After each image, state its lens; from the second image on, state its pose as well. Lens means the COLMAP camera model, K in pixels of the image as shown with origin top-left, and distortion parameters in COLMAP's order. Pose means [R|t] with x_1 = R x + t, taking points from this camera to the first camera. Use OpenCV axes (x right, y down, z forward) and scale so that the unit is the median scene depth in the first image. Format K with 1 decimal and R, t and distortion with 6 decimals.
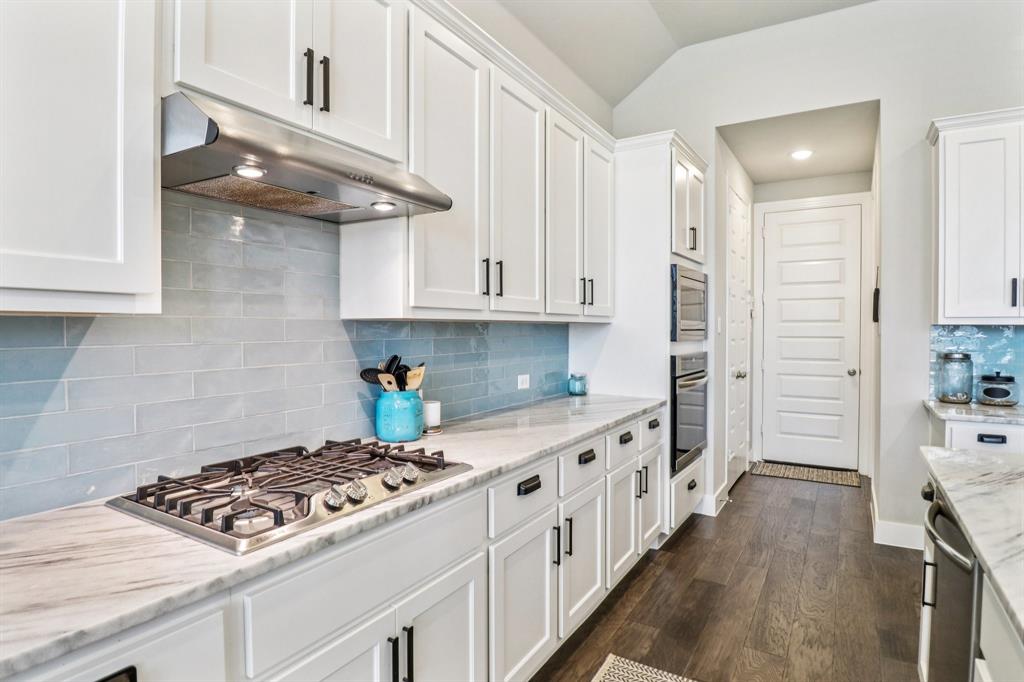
lens RADIAL K [[564.1, 0, 510.0], [0, 564.1, 339.6], [0, 0, 1]] dist [-0.024289, -0.000378]
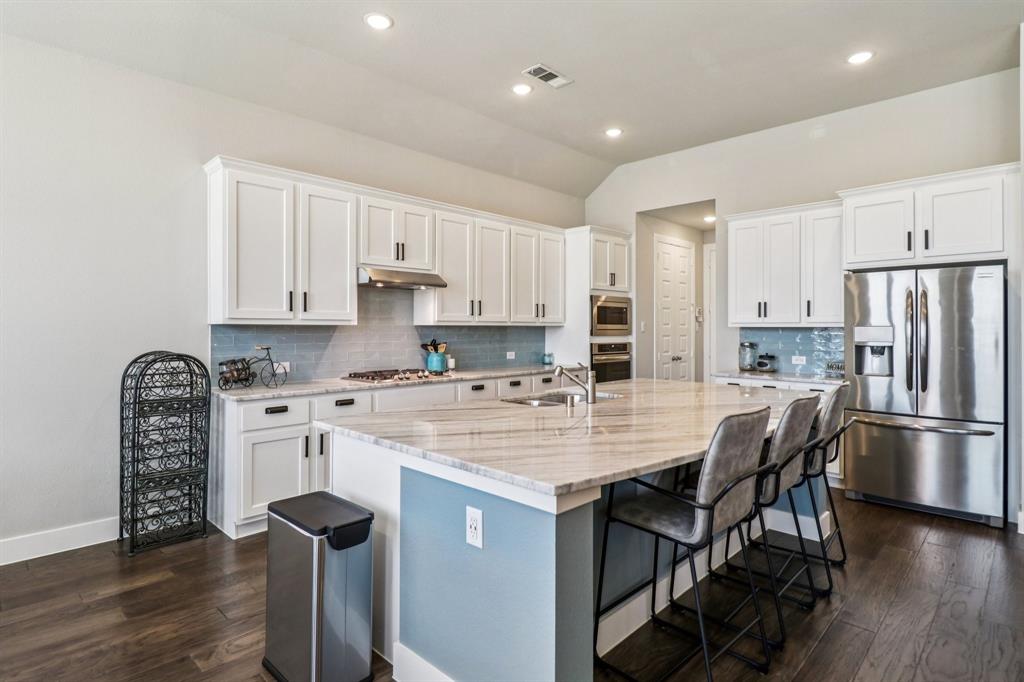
lens RADIAL K [[564.1, 0, 512.0], [0, 564.1, 335.7], [0, 0, 1]] dist [-0.024289, -0.000378]
pose [[0.971288, 0.003681, -0.237880, 0.738422], [-0.005227, 0.999969, -0.005871, 0.024066], [0.237851, 0.006946, 0.971277, -1.395263]]
